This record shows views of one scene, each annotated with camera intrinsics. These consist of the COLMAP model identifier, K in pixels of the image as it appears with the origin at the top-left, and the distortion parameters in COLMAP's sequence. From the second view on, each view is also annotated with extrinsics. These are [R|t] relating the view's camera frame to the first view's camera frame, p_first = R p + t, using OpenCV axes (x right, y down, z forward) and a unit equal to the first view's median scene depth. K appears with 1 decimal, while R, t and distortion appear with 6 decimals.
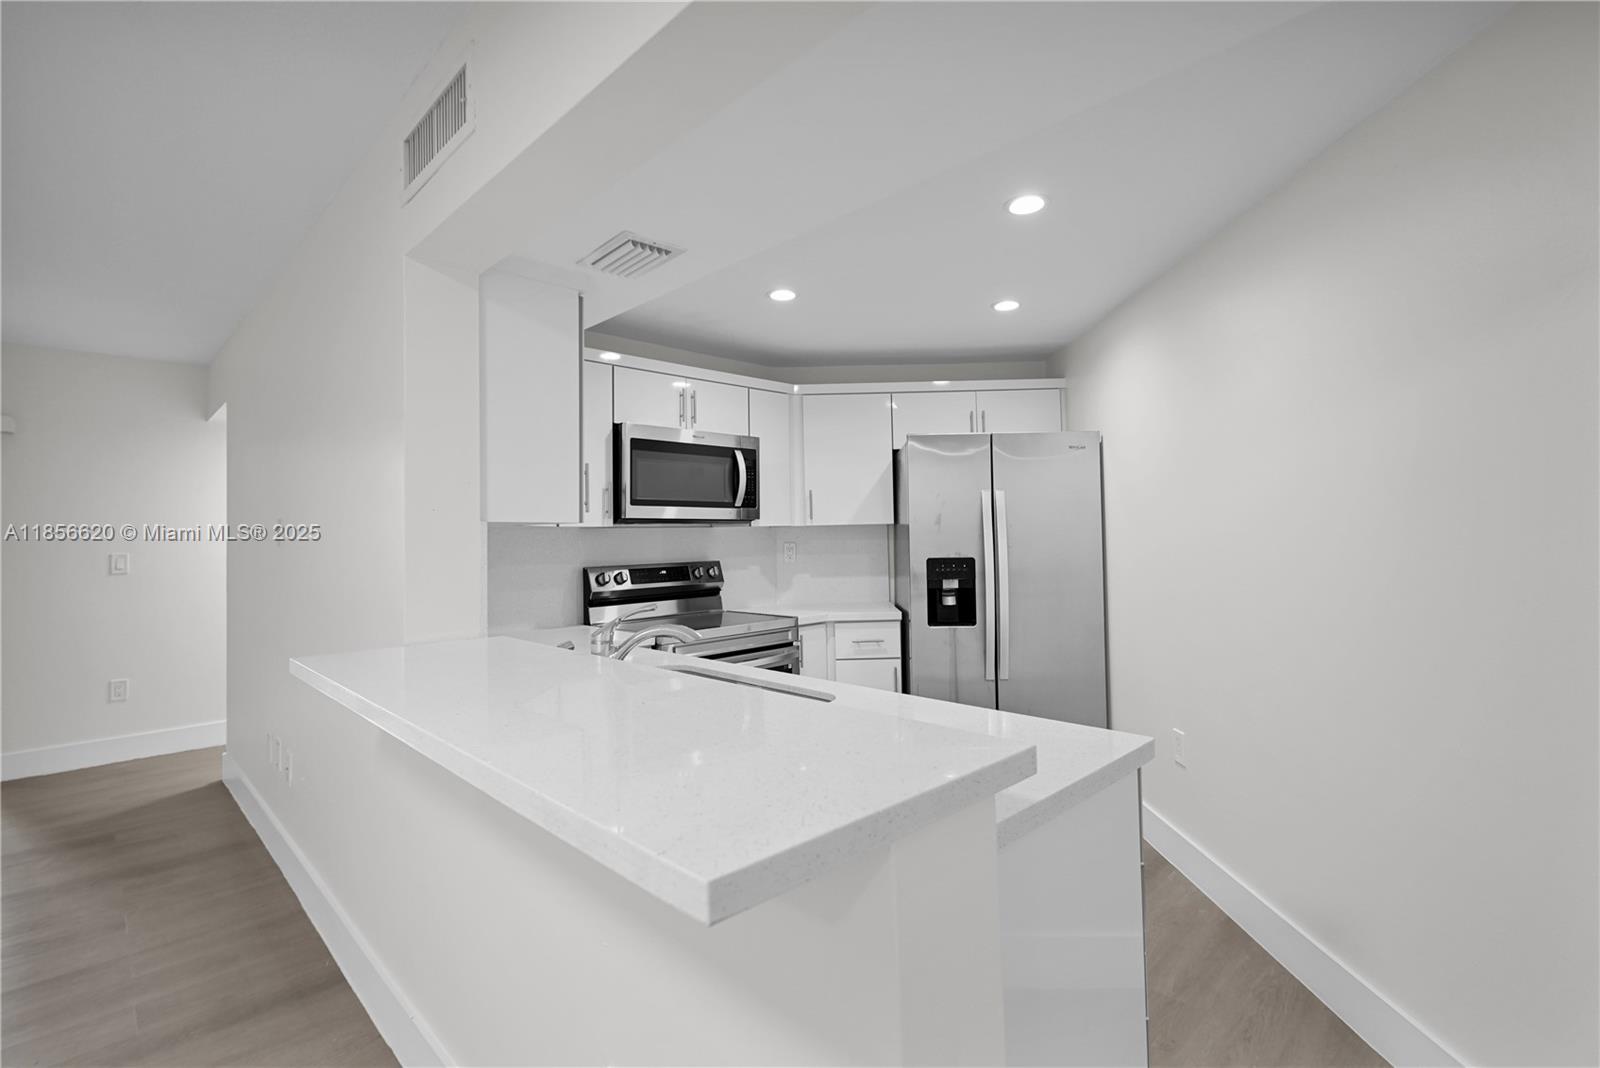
lens RADIAL K [[745.2, 0, 797.6], [0, 745.2, 525.7], [0, 0, 1]] dist [-0.001478, -0.000187]
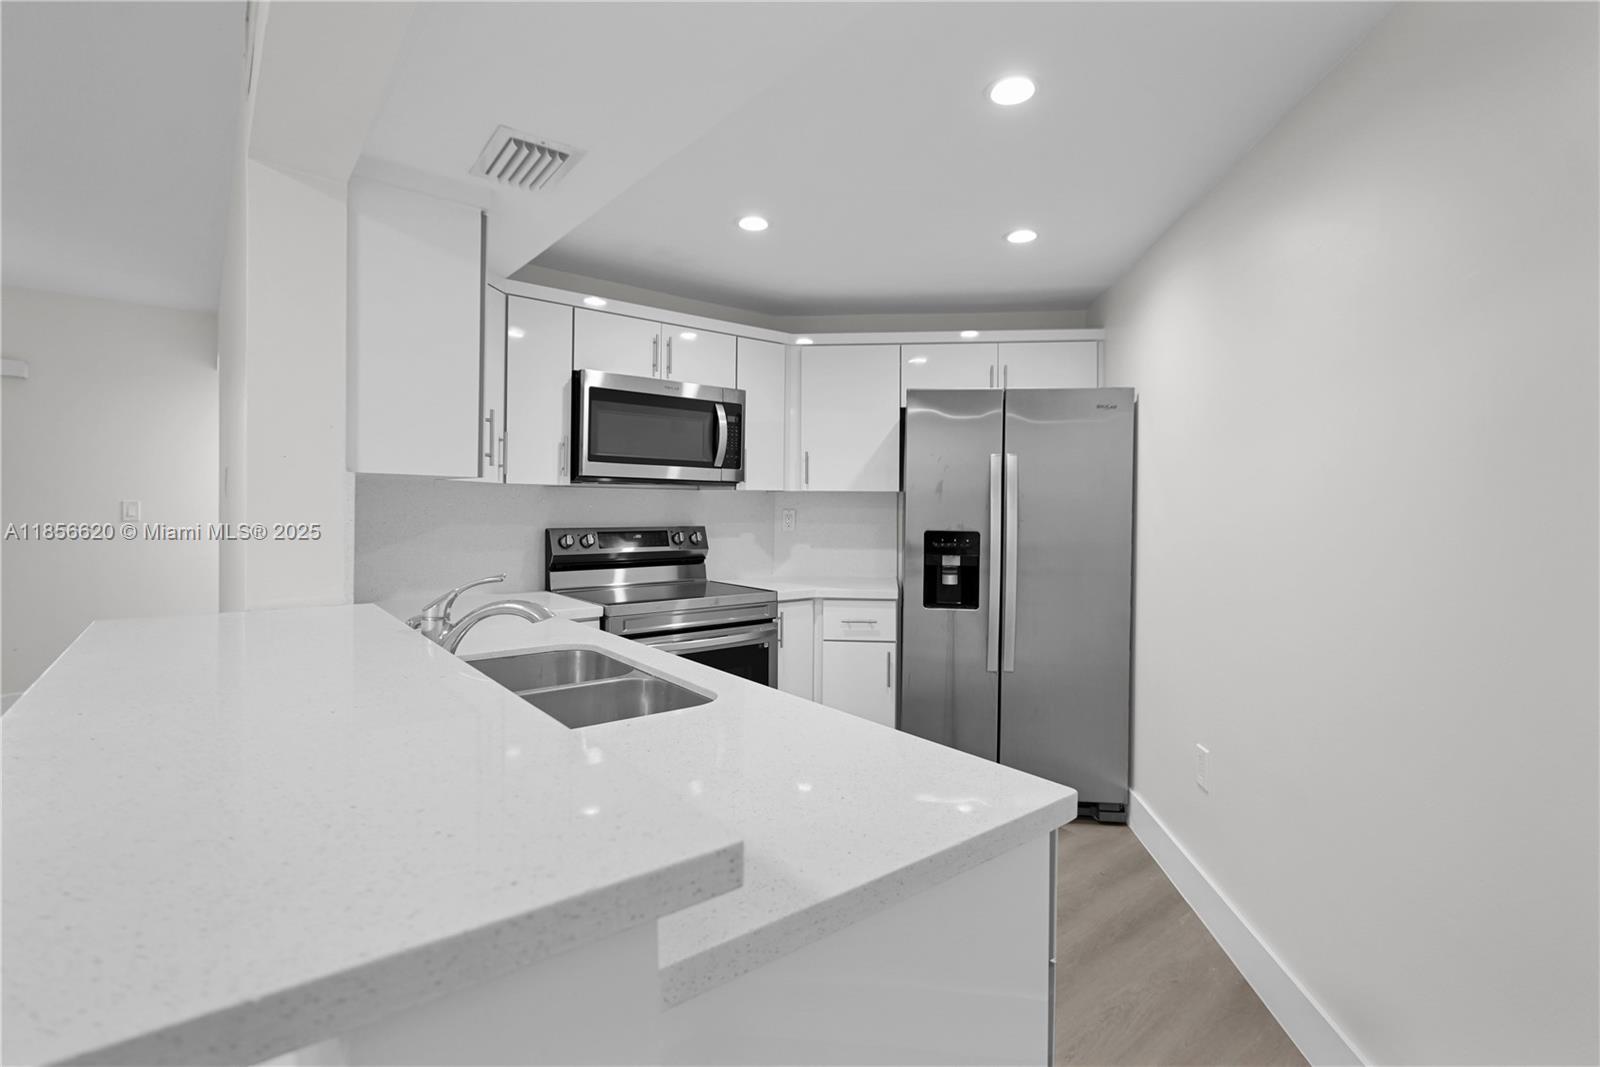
lens RADIAL K [[745.2, 0, 790.5], [0, 745.2, 518.5], [0, 0, 1]] dist [-0.001478, -0.000187]
pose [[0.994296, 0.030058, -0.102335, 0.105500], [-0.026703, 0.999065, 0.033995, 0.003758], [0.103262, -0.031068, 0.994169, 0.106873]]
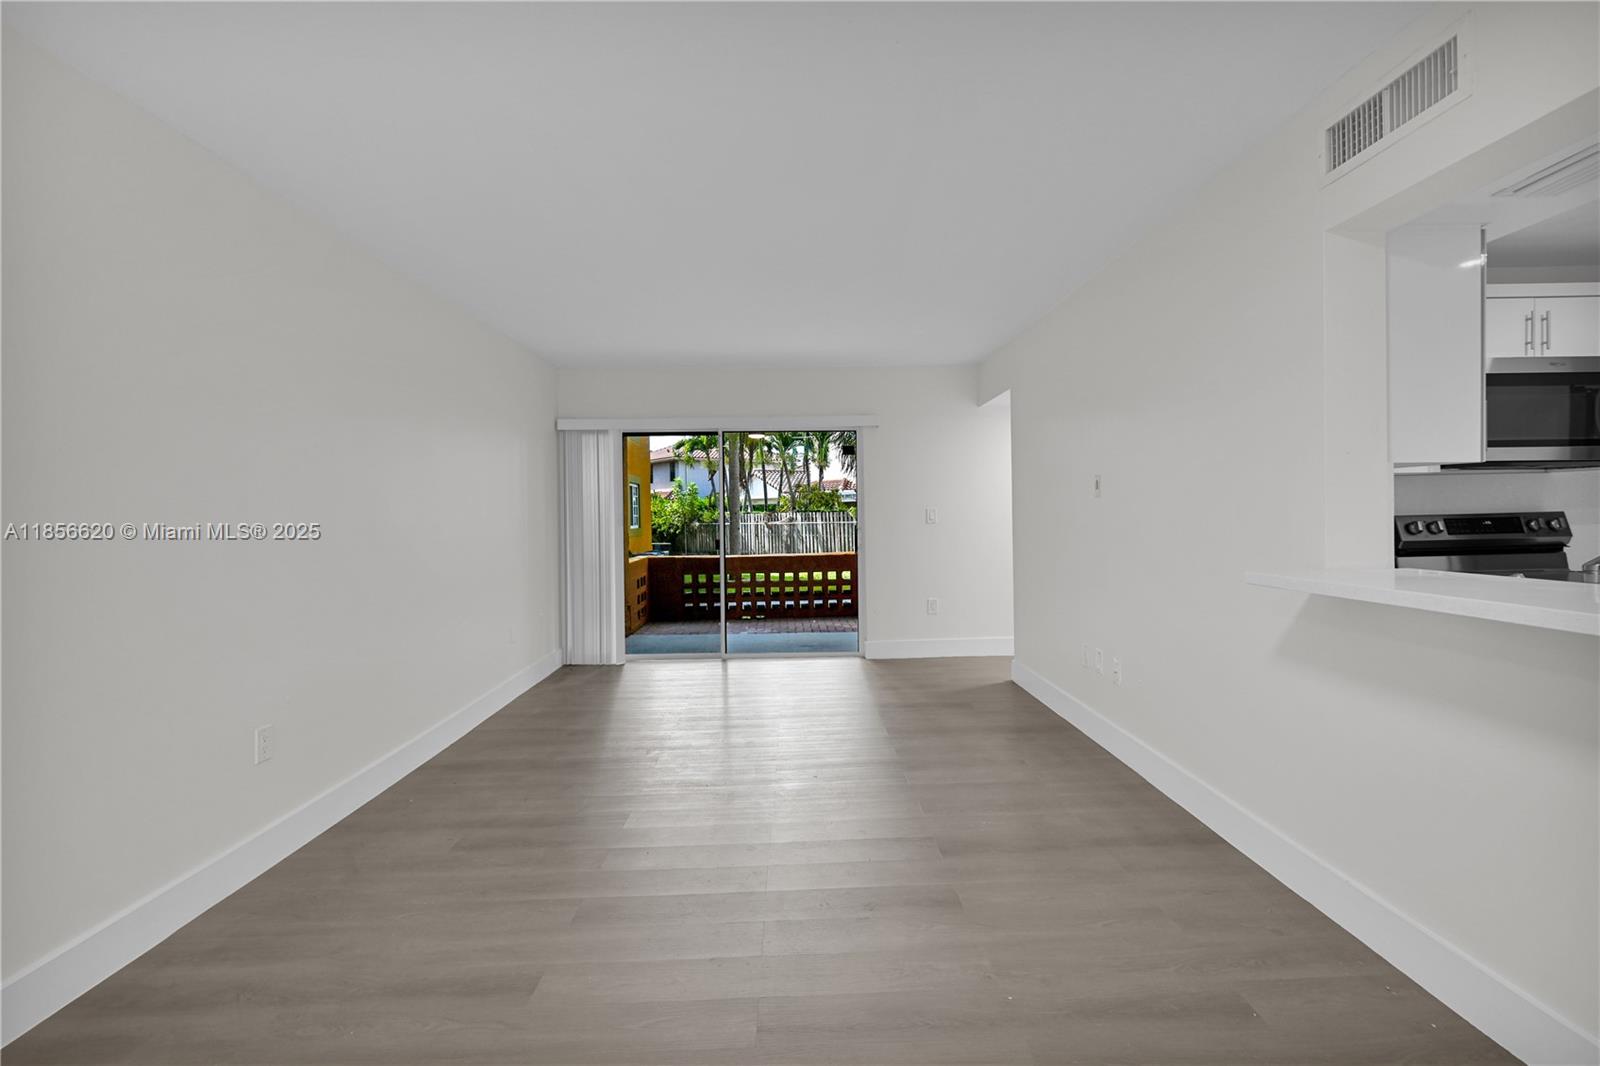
lens RADIAL K [[745.2, 0, 810.2], [0, 745.2, 524.7], [0, 0, 1]] dist [-0.001478, -0.000187]
pose [[0.729101, 0.011633, -0.684307, -0.168420], [0.017824, 0.999194, 0.035976, 0.018527], [0.684173, -0.038427, 0.728306, -0.216289]]
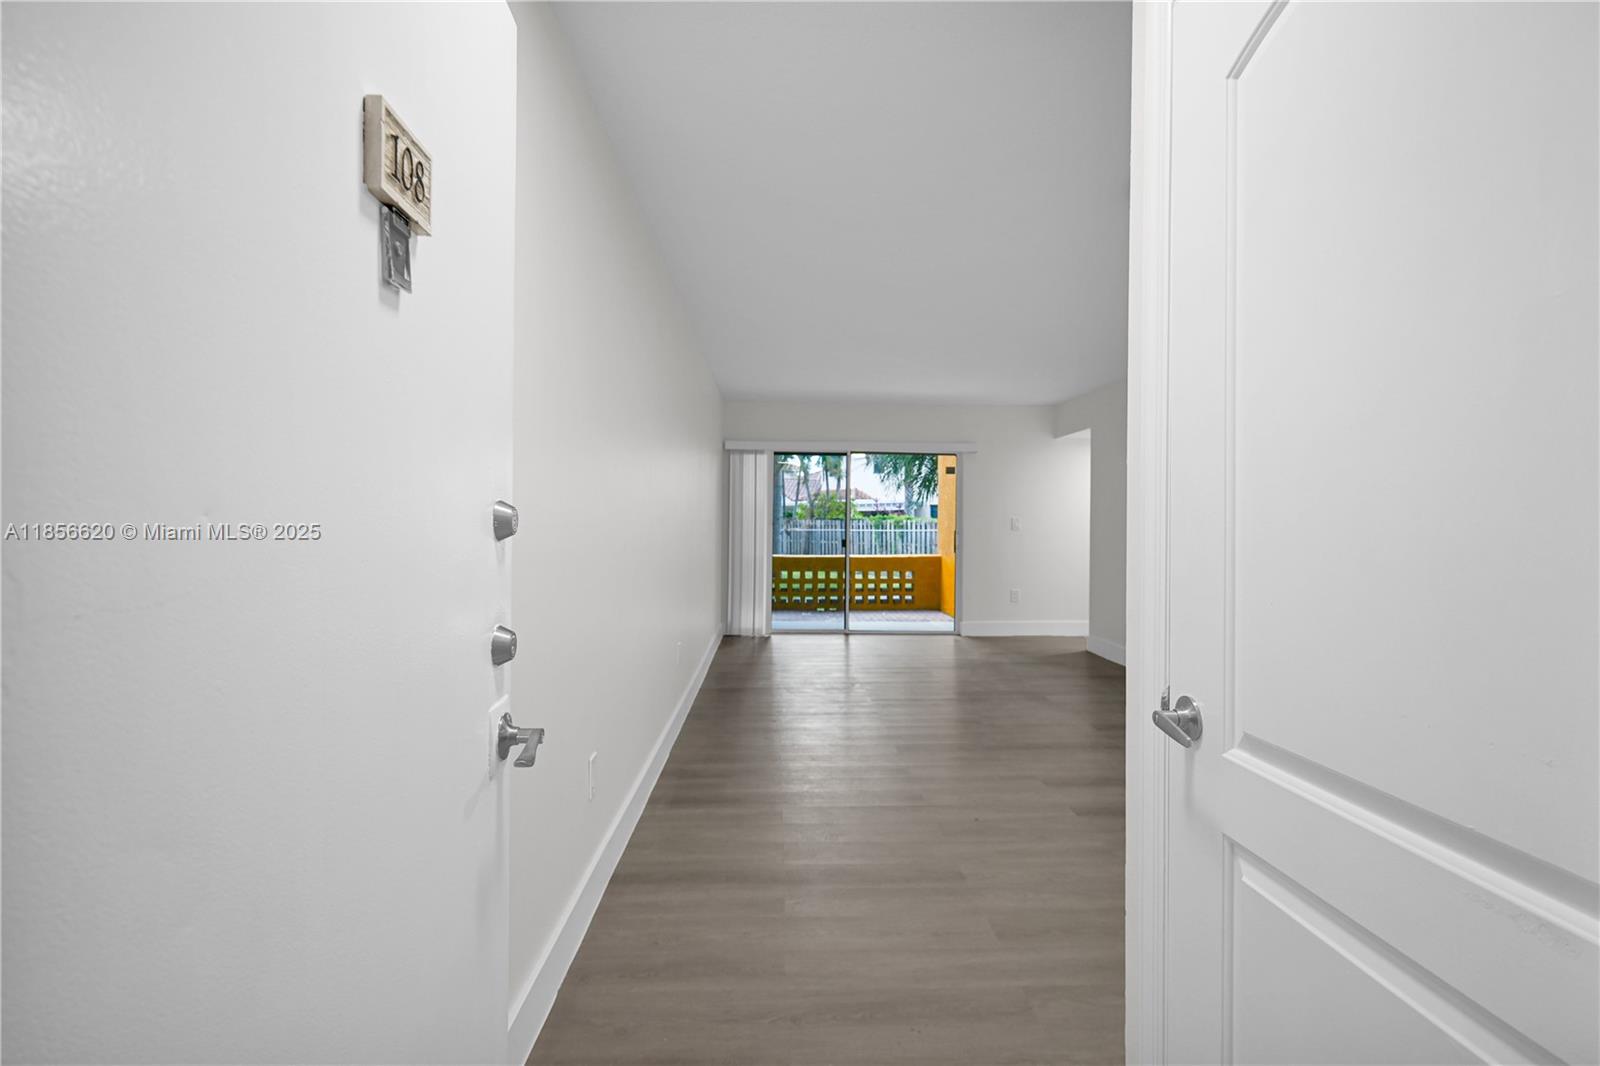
lens RADIAL K [[745.2, 0, 808.0], [0, 745.2, 538.4], [0, 0, 1]] dist [-0.001478, -0.000187]
pose [[0.735163, 0.033775, -0.677048, -0.113327], [-0.005559, 0.999025, 0.043800, 0.014948], [0.677867, -0.028437, 0.734634, -0.802984]]
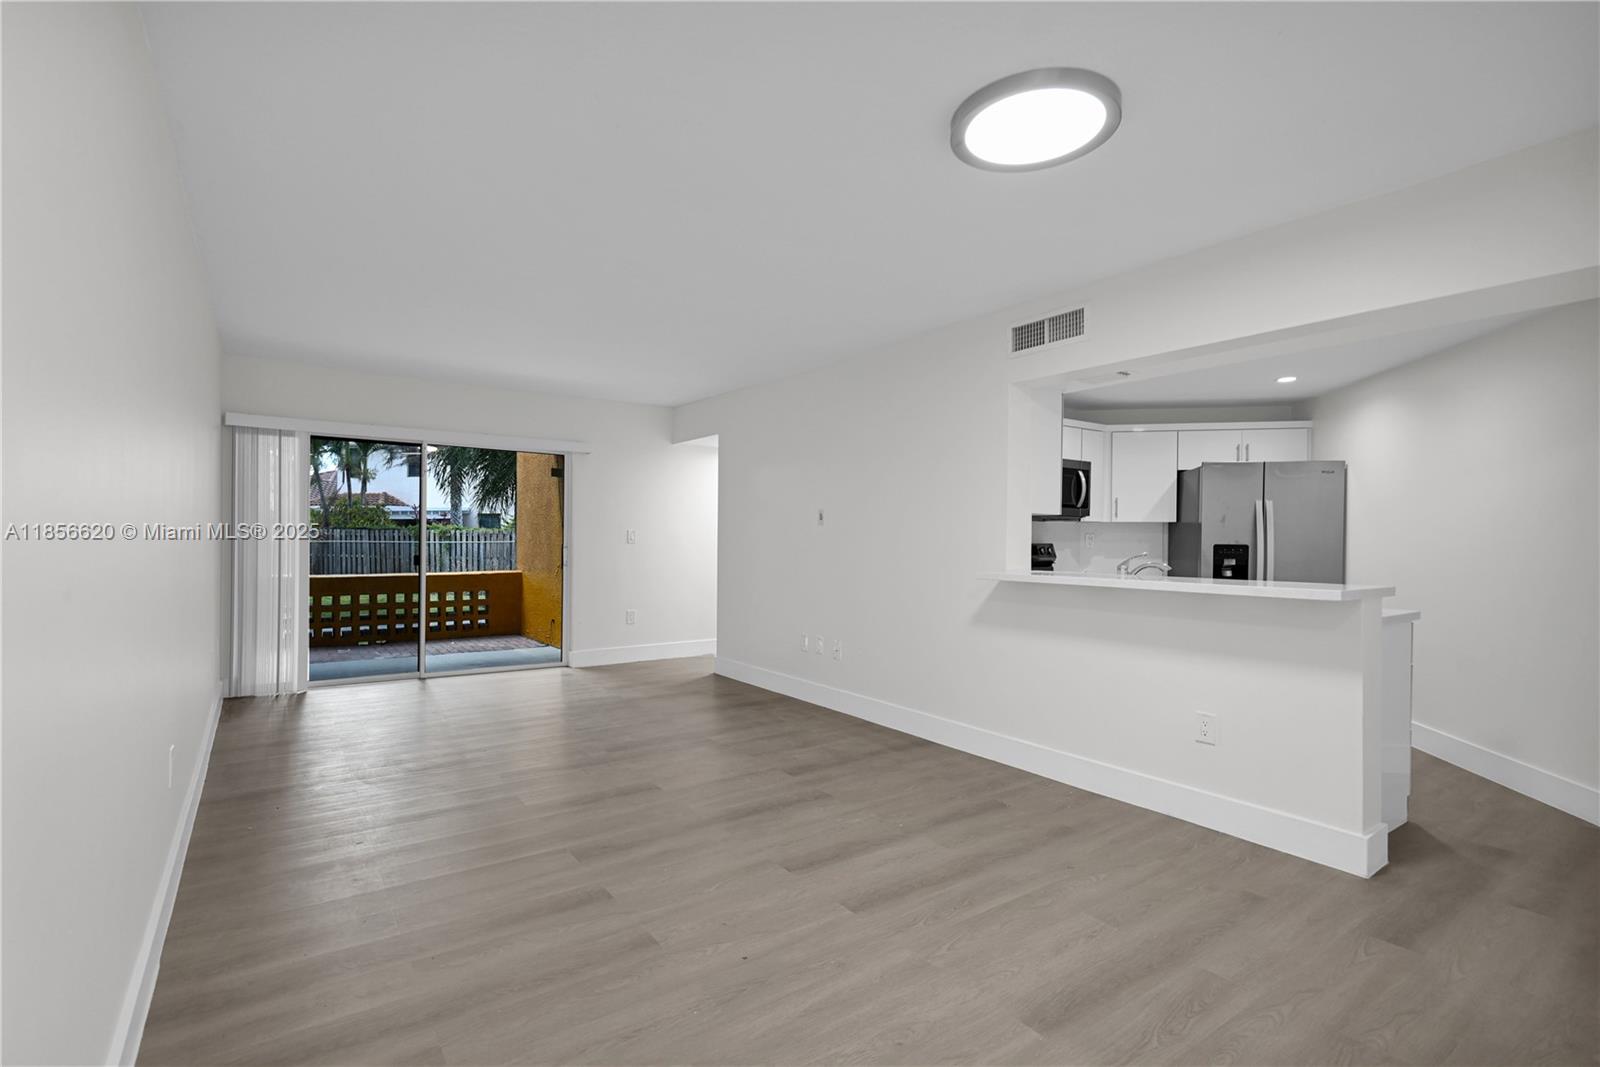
lens RADIAL K [[745.2, 0, 788.4], [0, 745.2, 548.2], [0, 0, 1]] dist [-0.001478, -0.000187]
pose [[0.984502, 0.028801, -0.172995, -0.411616], [-0.023262, 0.999152, 0.033961, 0.019895], [0.173826, -0.029411, 0.984337, -0.630586]]
